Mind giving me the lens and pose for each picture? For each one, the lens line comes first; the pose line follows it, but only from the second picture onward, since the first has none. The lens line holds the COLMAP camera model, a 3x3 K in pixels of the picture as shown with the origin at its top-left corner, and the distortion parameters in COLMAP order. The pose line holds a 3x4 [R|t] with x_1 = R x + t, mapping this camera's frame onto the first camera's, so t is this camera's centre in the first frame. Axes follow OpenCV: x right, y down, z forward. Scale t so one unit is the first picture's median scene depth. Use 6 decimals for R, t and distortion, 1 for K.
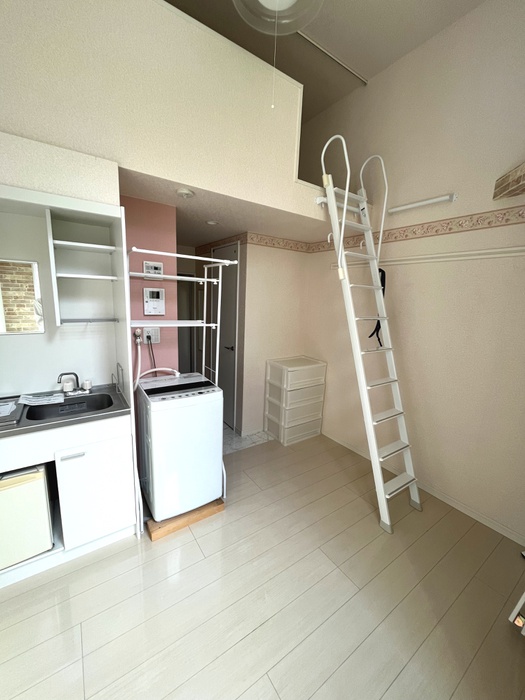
lens RADIAL K [[280.8, 0, 267.1], [0, 280.8, 347.8], [0, 0, 1]] dist [-0.007574, -0.000212]
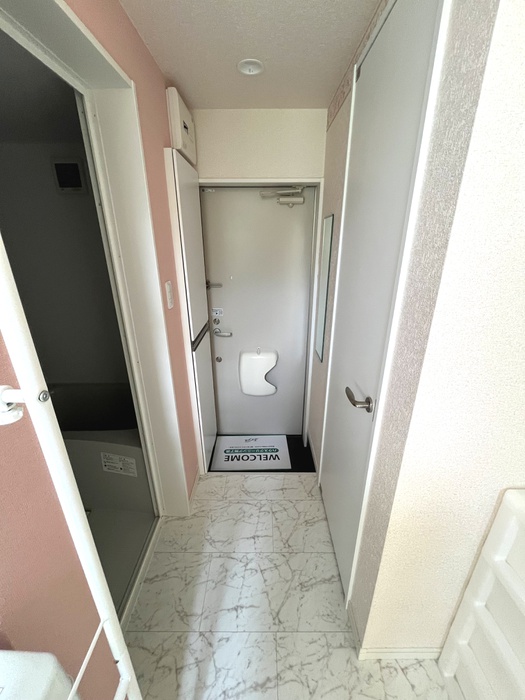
lens RADIAL K [[282.2, 0, 263.3], [0, 282.2, 349.5], [0, 0, 1]] dist [-0.002665, -0.000815]
pose [[0.819412, 0.161821, -0.549889, -0.099470], [-0.066872, 0.979760, 0.188674, -0.176242], [0.569290, -0.117830, 0.813649, 1.179470]]
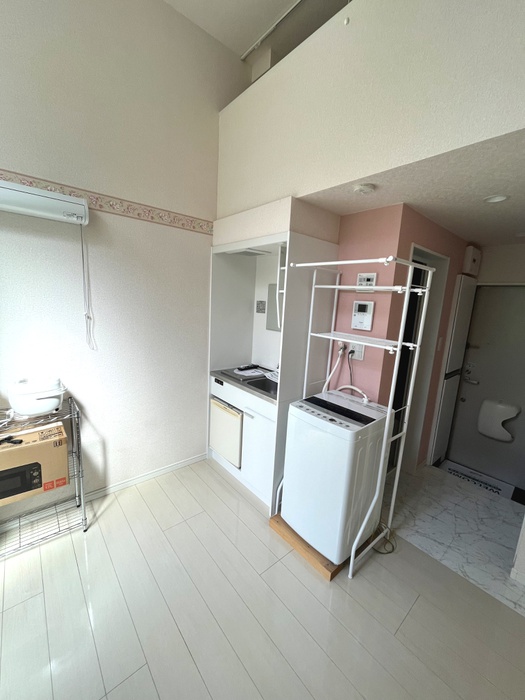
lens RADIAL K [[282.2, 0, 263.3], [0, 282.2, 349.5], [0, 0, 1]] dist [-0.002665, -0.000815]
pose [[0.103375, 0.137027, -0.985158, 0.551146], [-0.228208, 0.967310, 0.110598, -0.092379], [0.968109, 0.213388, 0.131266, 0.638959]]
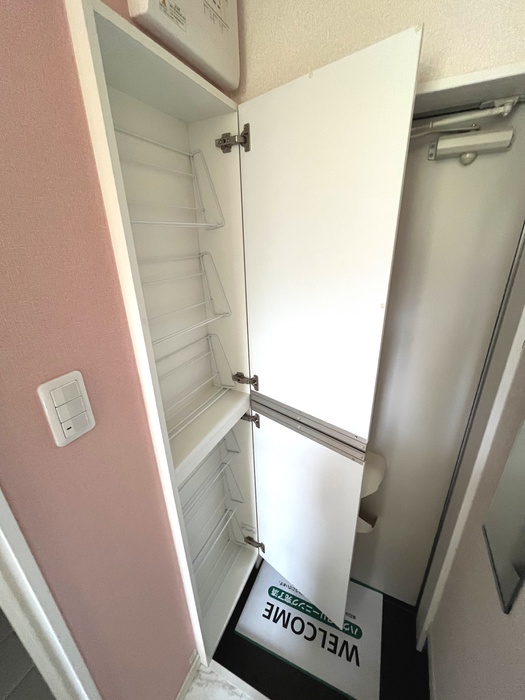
lens RADIAL K [[280.8, 0, 267.1], [0, 280.8, 347.8], [0, 0, 1]] dist [-0.007574, -0.000212]
pose [[0.503702, 0.256436, -0.824939, -0.400882], [-0.119658, 0.966432, 0.227357, -0.291075], [0.855550, -0.015810, 0.517478, 1.656733]]
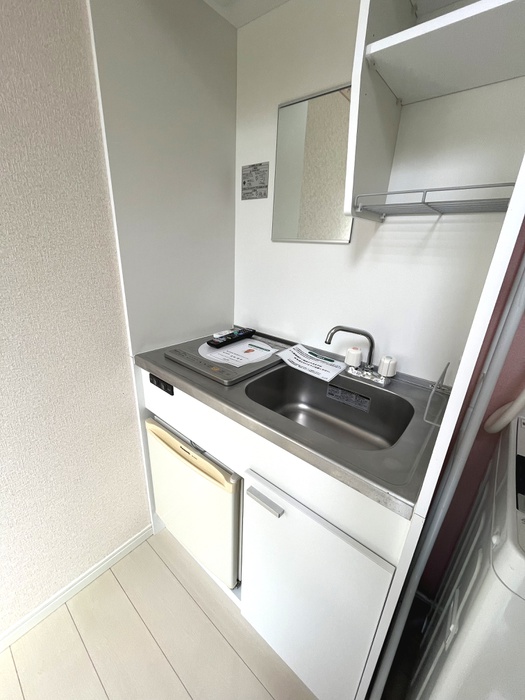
lens RADIAL K [[282.2, 0, 263.3], [0, 282.2, 349.5], [0, 0, 1]] dist [-0.002665, -0.000815]
pose [[0.262609, 0.302318, -0.916319, -0.277325], [-0.207805, 0.945085, 0.252254, 0.031042], [0.942260, 0.124171, 0.311011, 0.652536]]
